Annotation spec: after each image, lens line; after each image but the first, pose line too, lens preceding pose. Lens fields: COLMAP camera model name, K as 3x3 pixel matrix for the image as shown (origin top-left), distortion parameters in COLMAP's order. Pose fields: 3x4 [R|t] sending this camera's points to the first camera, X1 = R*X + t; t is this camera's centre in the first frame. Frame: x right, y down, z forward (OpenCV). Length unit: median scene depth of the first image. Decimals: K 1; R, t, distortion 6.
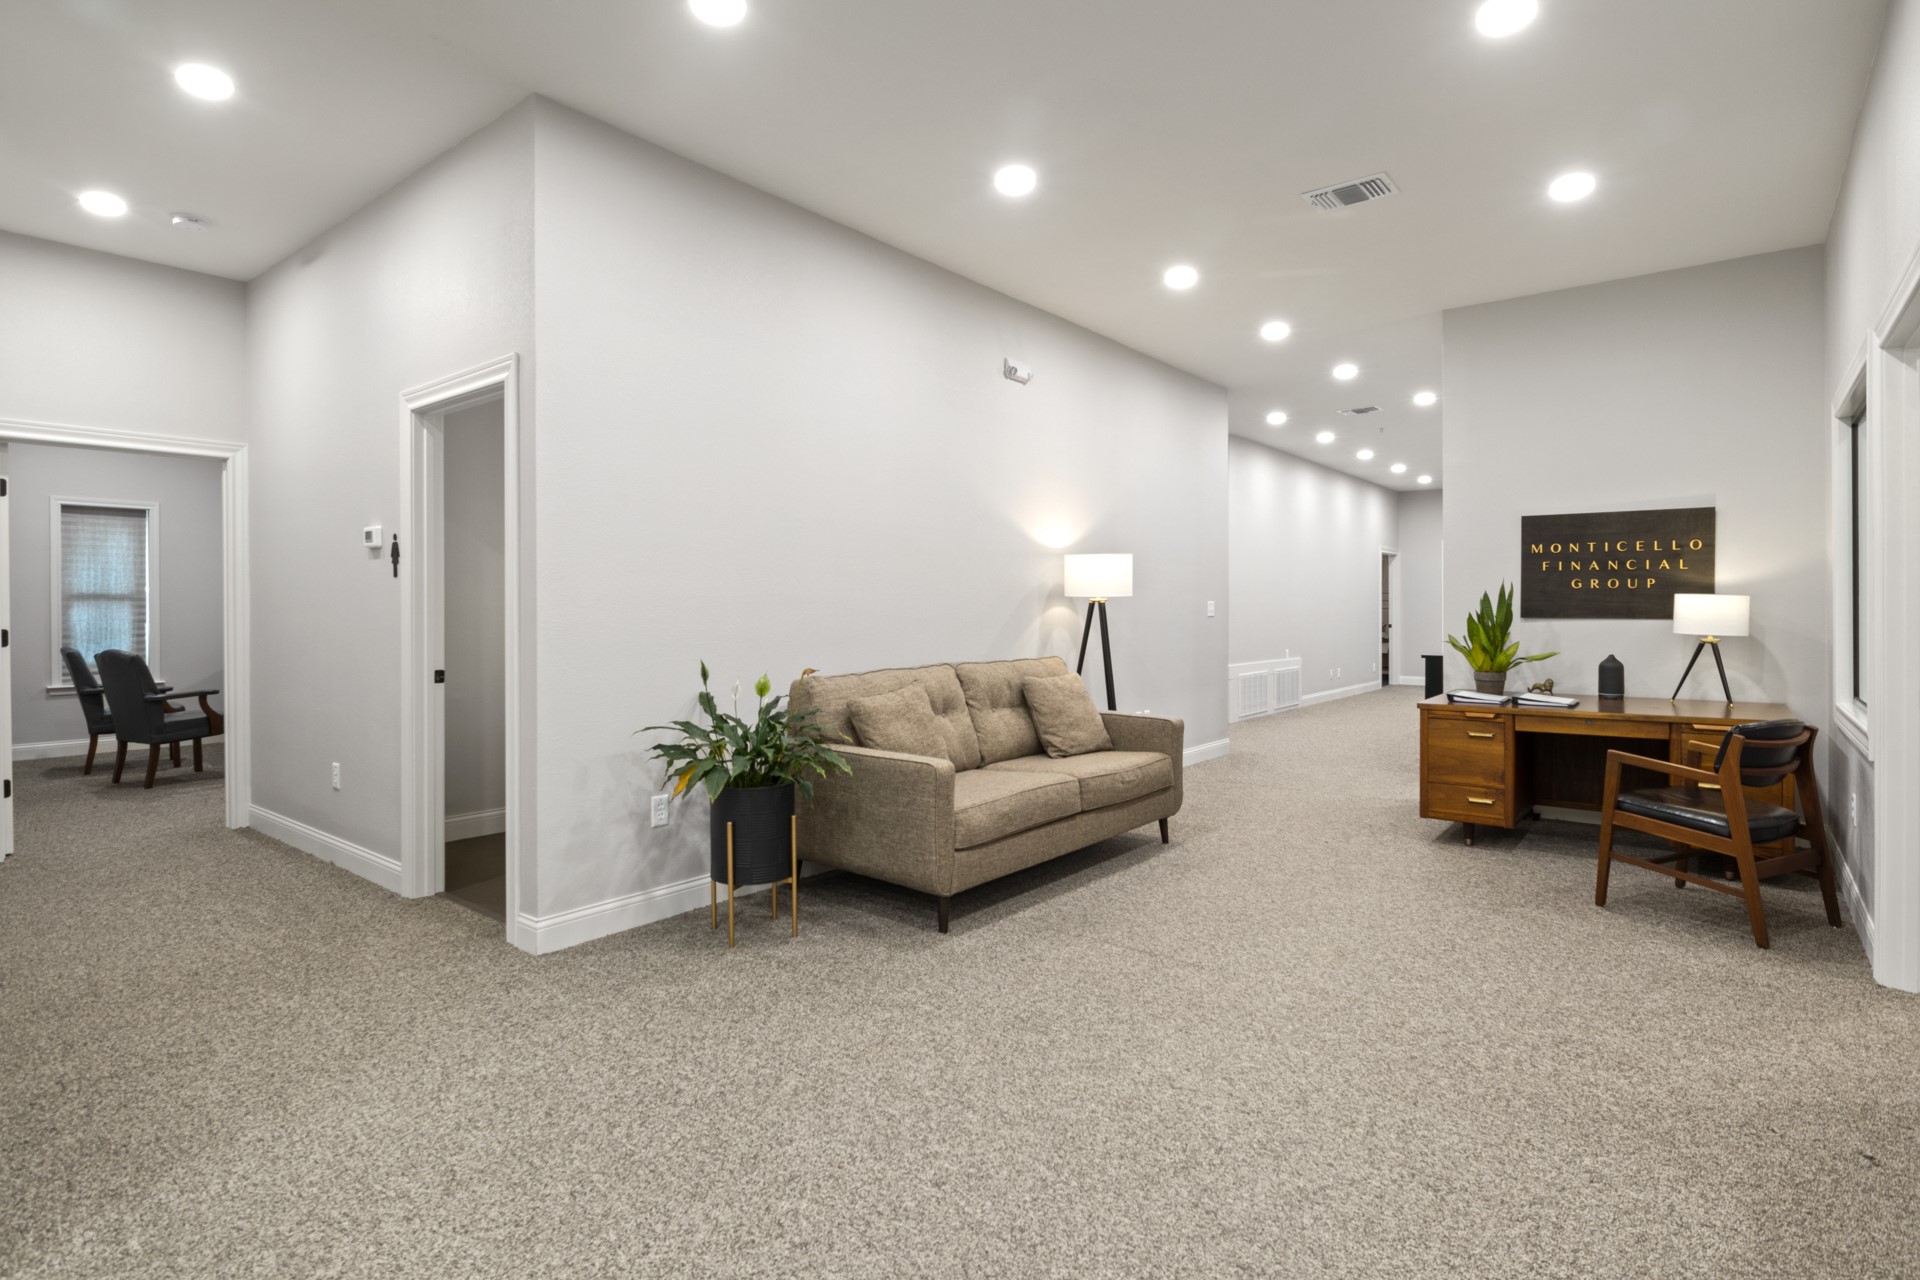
lens RADIAL K [[963.4, 0, 956.9], [0, 963.4, 612.3], [0, 0, 1]] dist [-0.005422, -0.001233]
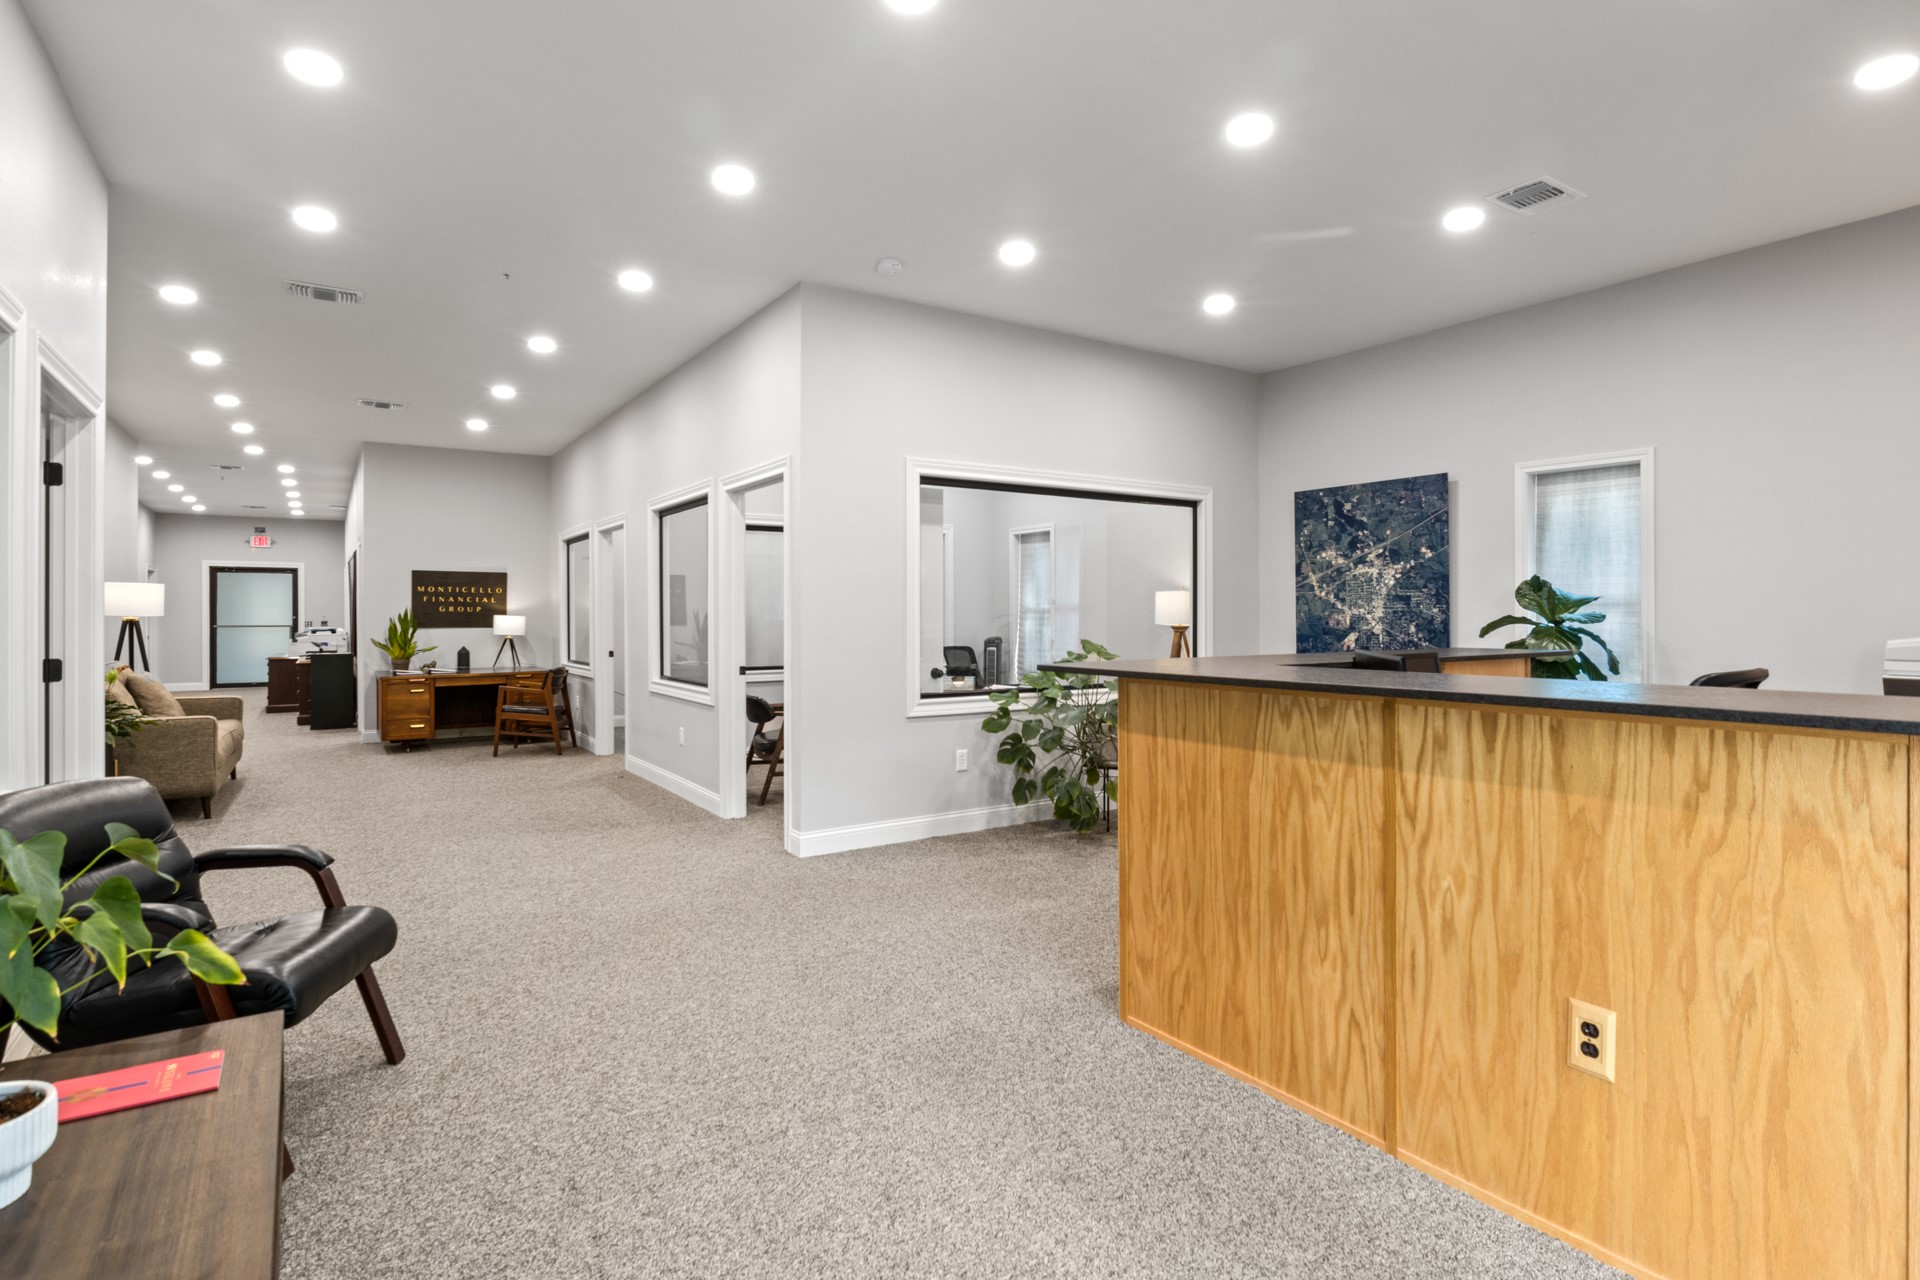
lens RADIAL K [[963.4, 0, 956.9], [0, 963.4, 612.3], [0, 0, 1]] dist [-0.005422, -0.001233]
pose [[0.306961, 0.002573, 0.951719, -0.867710], [0.006686, 0.999966, -0.004859, -0.008218], [-0.951699, 0.007855, 0.306933, -0.544549]]
